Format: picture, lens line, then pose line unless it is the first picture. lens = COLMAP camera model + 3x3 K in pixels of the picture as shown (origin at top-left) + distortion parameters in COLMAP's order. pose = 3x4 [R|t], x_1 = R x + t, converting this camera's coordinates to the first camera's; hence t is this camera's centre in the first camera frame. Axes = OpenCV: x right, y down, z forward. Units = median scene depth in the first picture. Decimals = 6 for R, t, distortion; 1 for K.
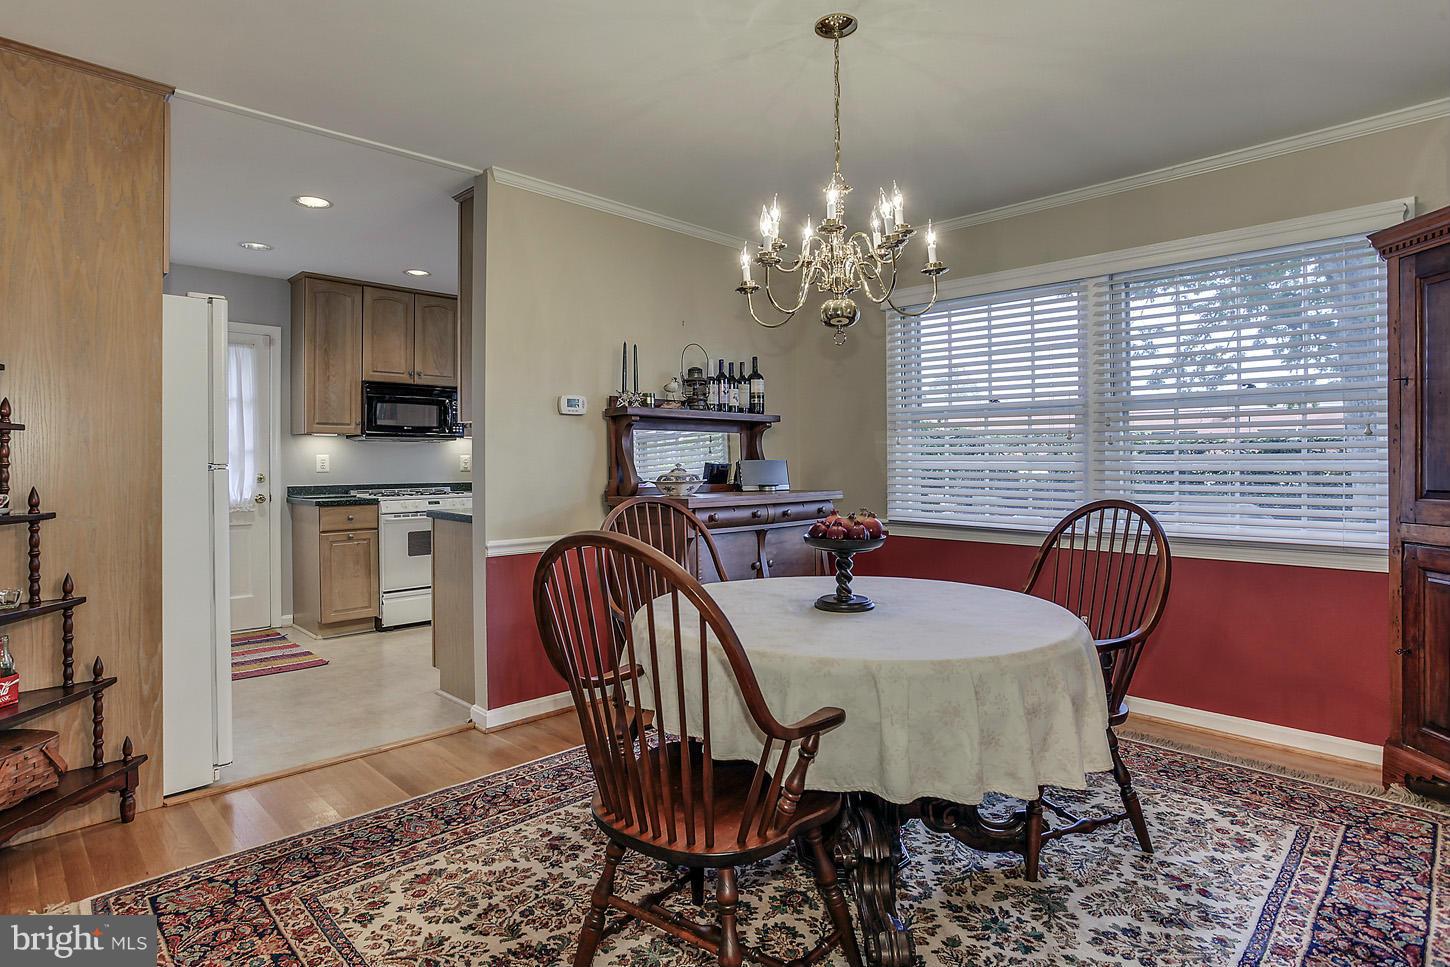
lens RADIAL K [[770.7, 0, 712.9], [0, 770.7, 456.3], [0, 0, 1]] dist [-0.048627, 0.021755]
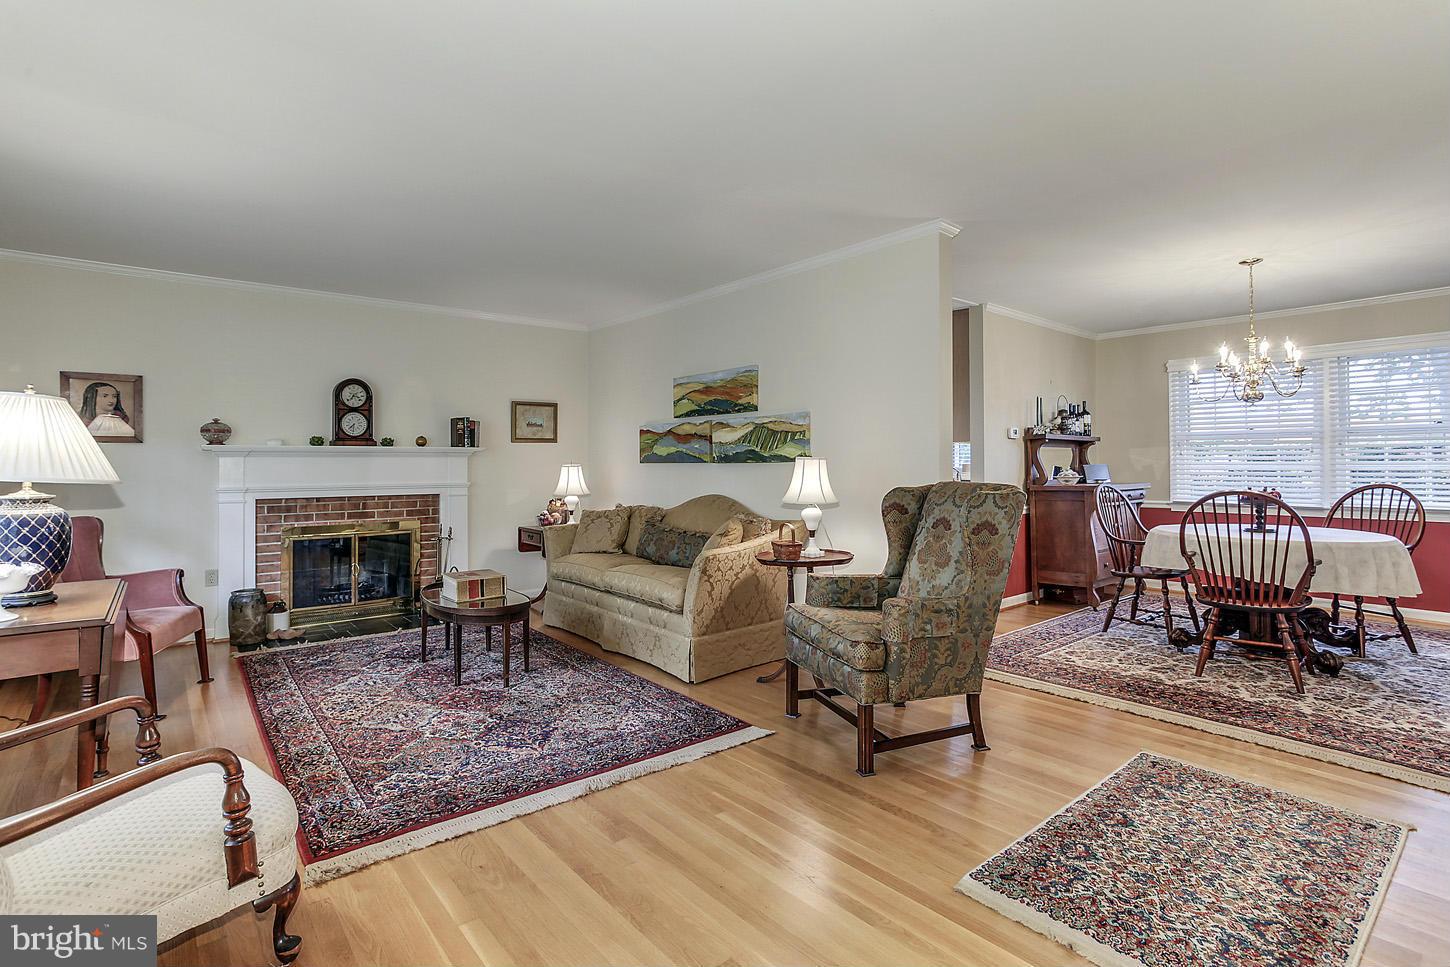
lens RADIAL K [[707.3, 0, 724.4], [0, 707.3, 460.0], [0, 0, 1]] dist [-0.057087, 0.034566]
pose [[0.996469, -0.000181, -0.083966, -1.020580], [-0.000146, 0.999992, -0.003891, 0.001696], [0.083966, 0.003889, 0.996461, -0.933681]]
